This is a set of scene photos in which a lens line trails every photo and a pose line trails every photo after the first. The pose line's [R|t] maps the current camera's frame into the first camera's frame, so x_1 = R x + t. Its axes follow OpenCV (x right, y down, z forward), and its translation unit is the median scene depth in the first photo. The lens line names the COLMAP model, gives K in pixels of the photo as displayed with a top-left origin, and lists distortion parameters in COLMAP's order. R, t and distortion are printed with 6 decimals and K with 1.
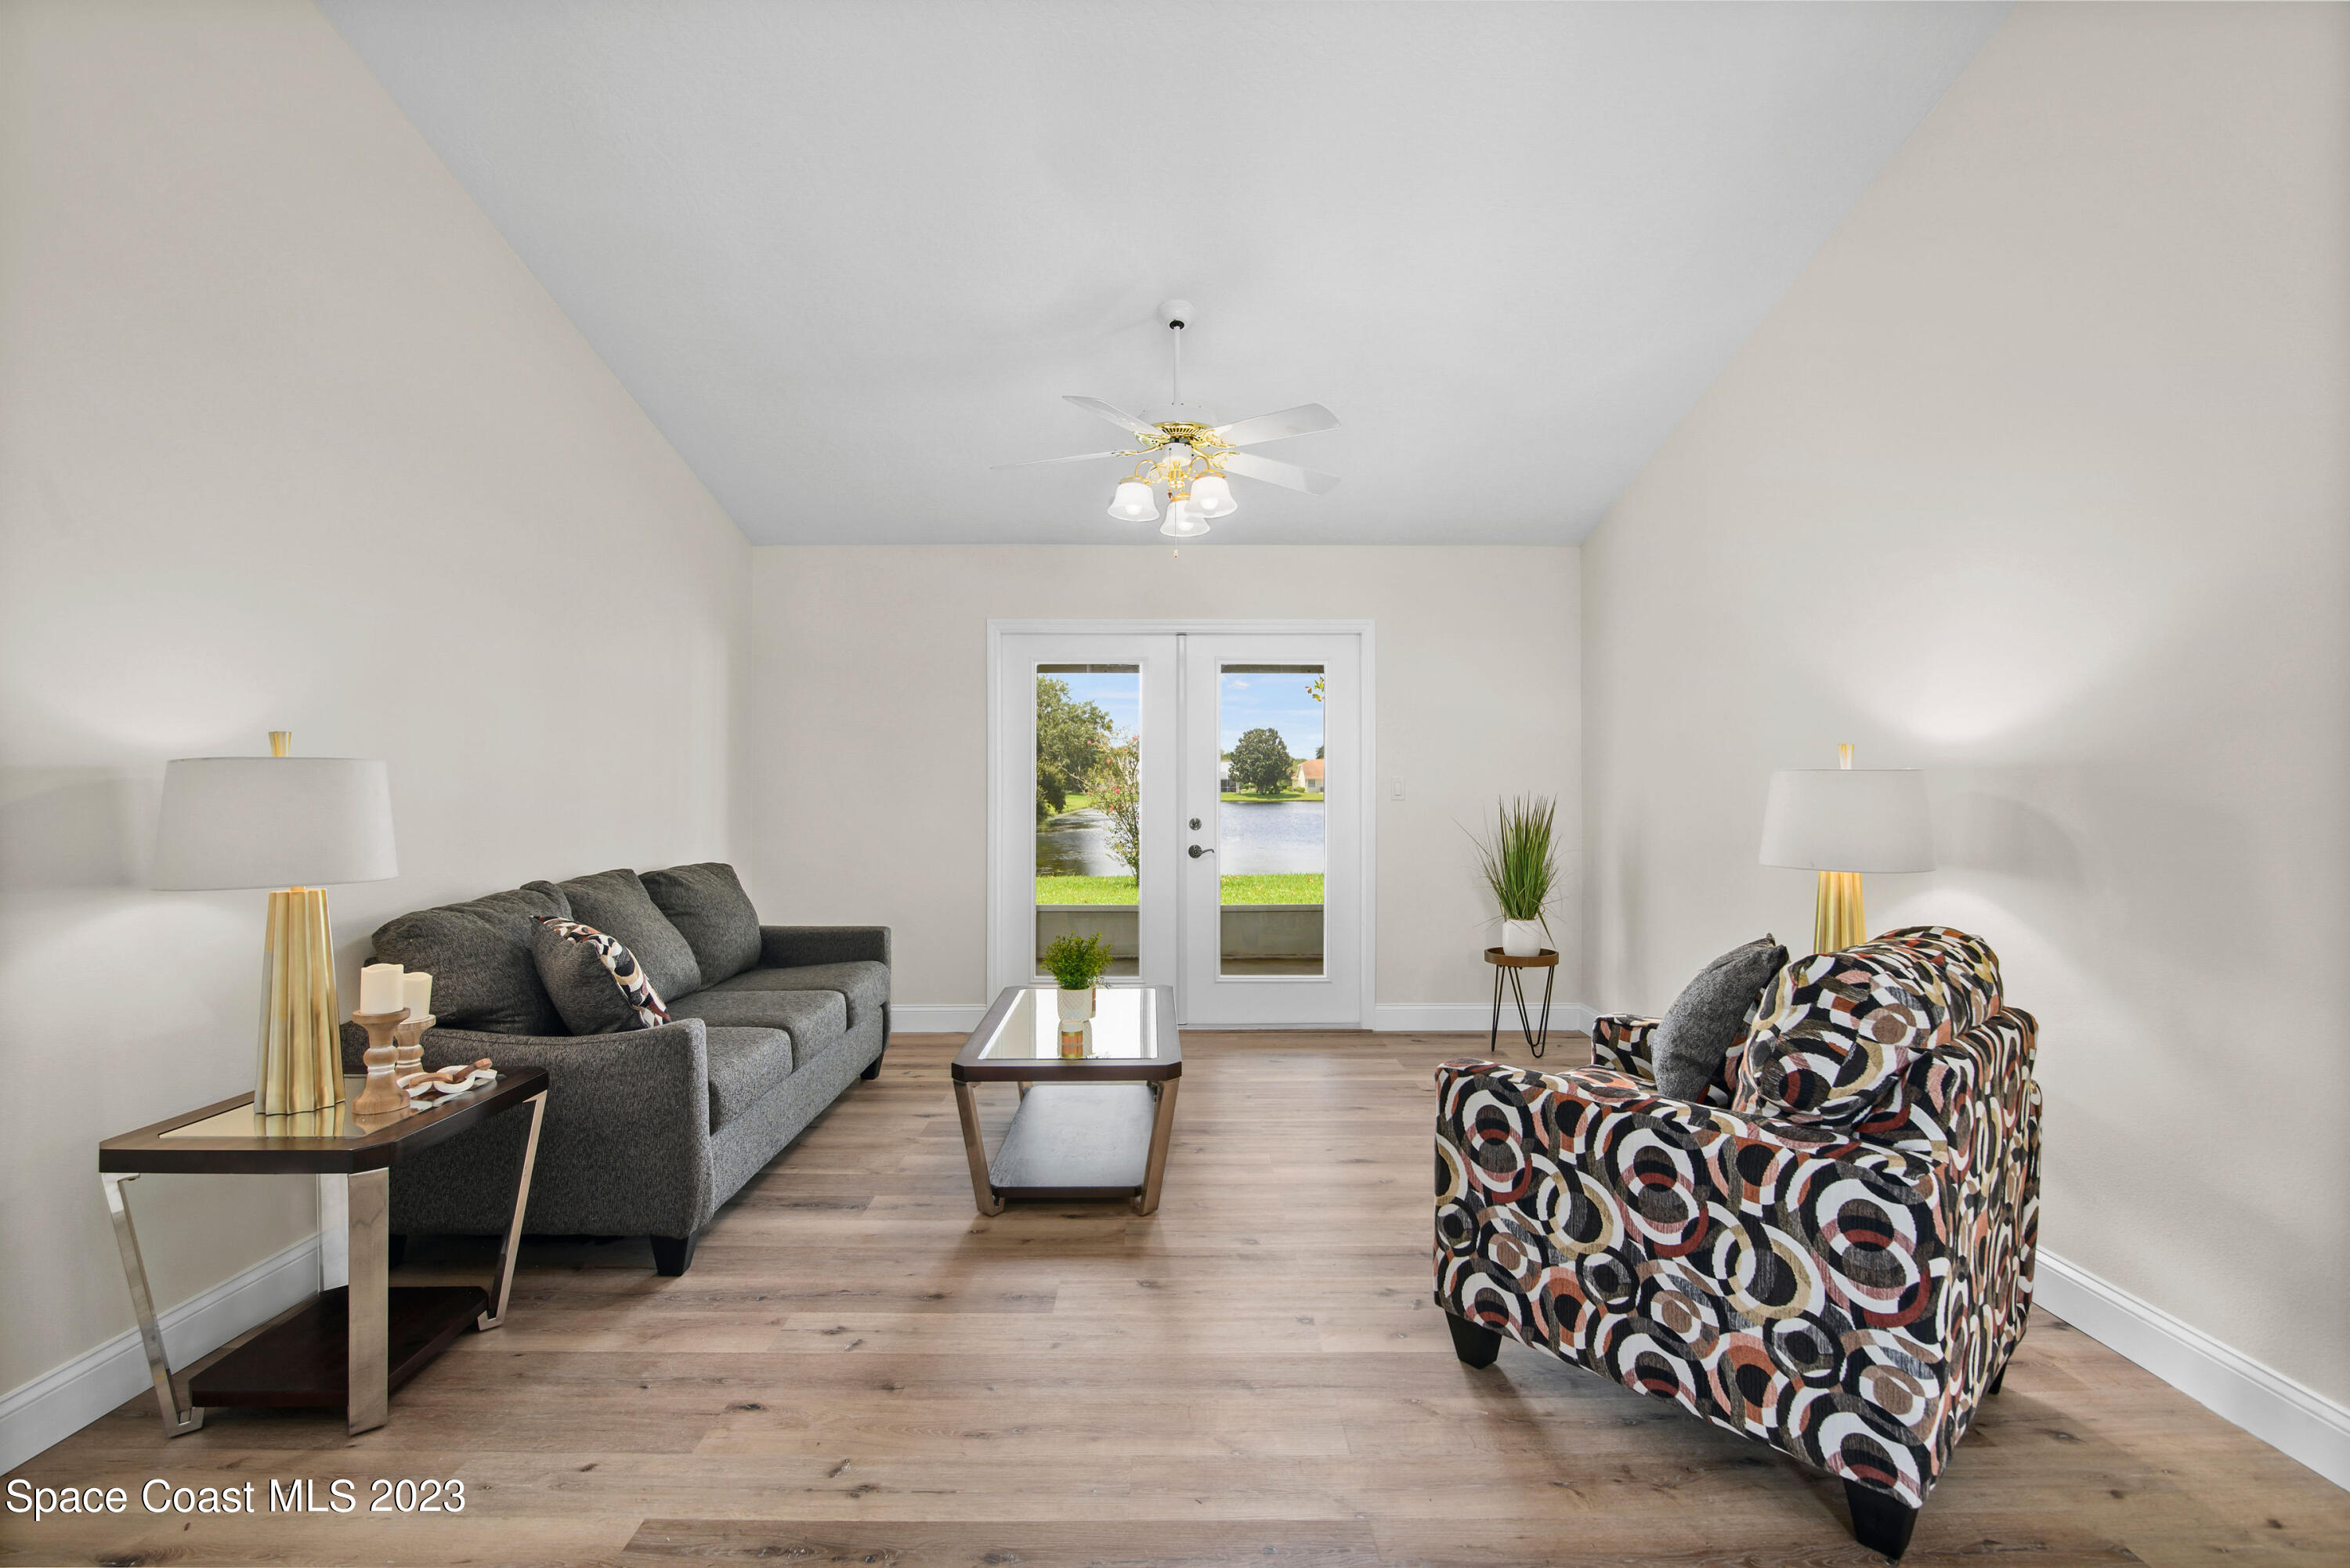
lens RADIAL K [[1079.0, 0, 1224.7], [0, 1079.0, 801.6], [0, 0, 1]] dist [-0.020541, 0.002797]
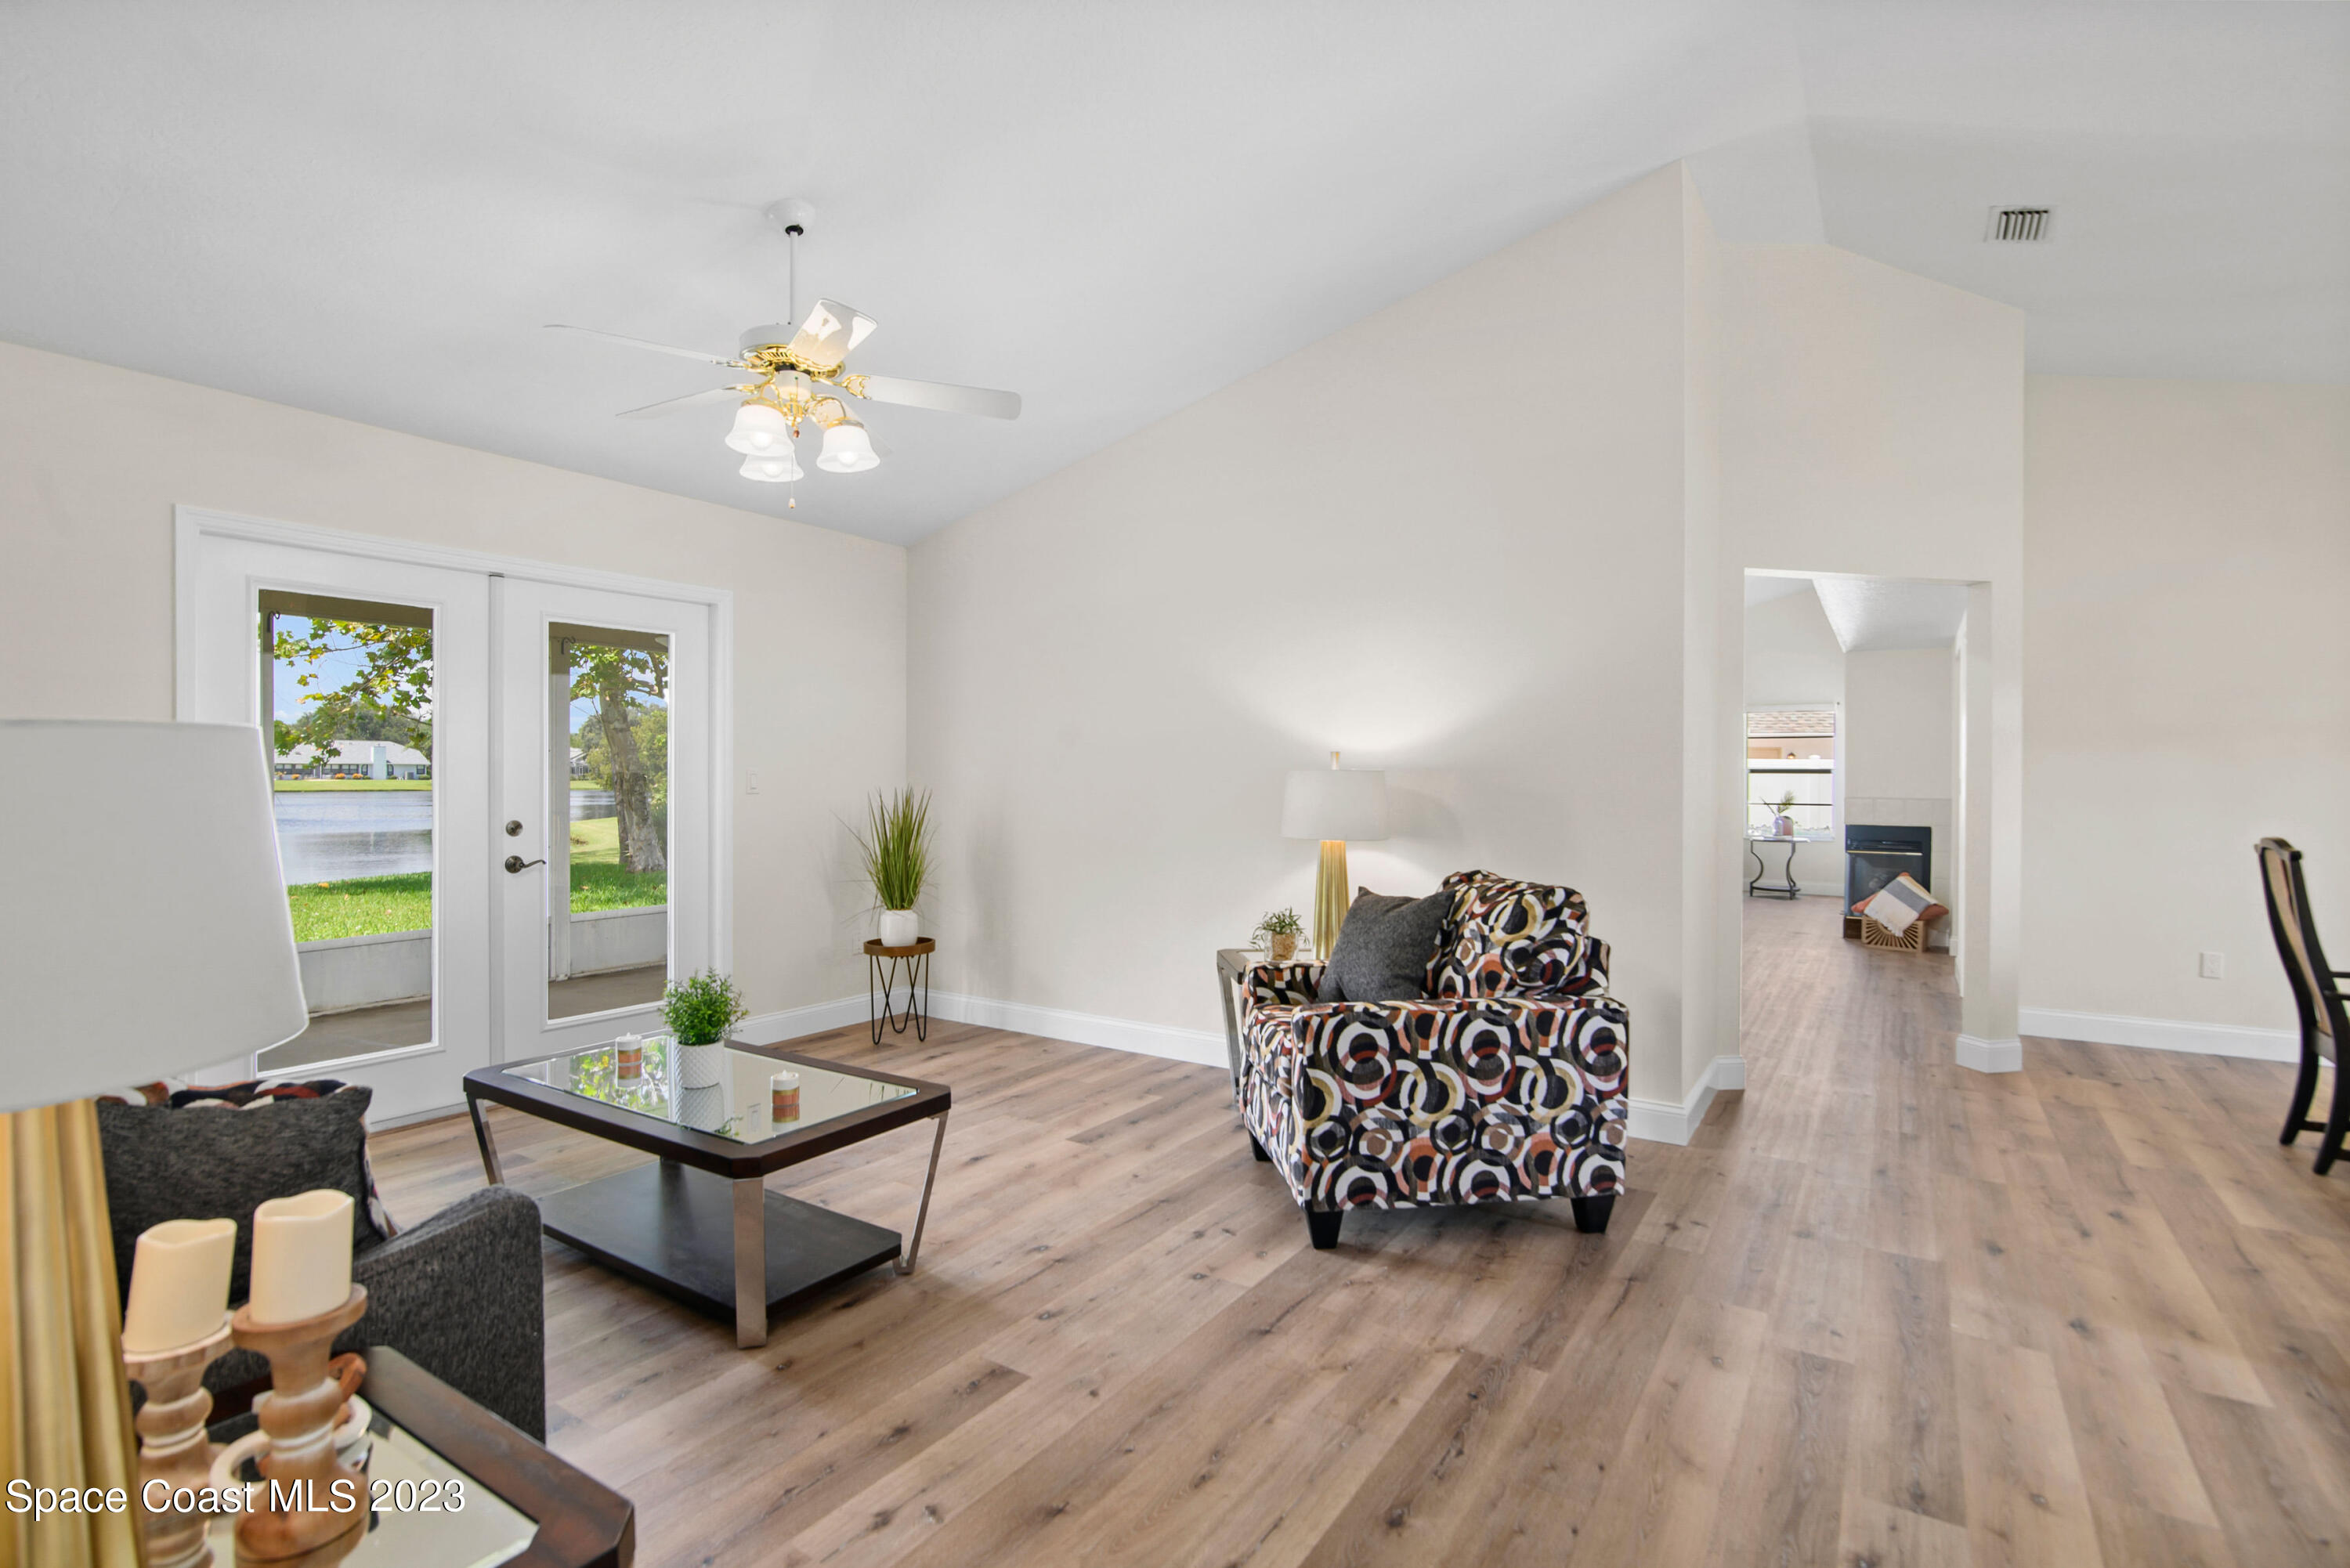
lens RADIAL K [[1079.0, 0, 1200.6], [0, 1079.0, 796.2], [0, 0, 1]] dist [-0.020541, 0.002797]
pose [[0.566064, -0.013500, 0.824251, -0.976360], [0.007744, 0.999909, 0.011059, -0.016435], [-0.824325, 0.000123, 0.566117, 0.462398]]
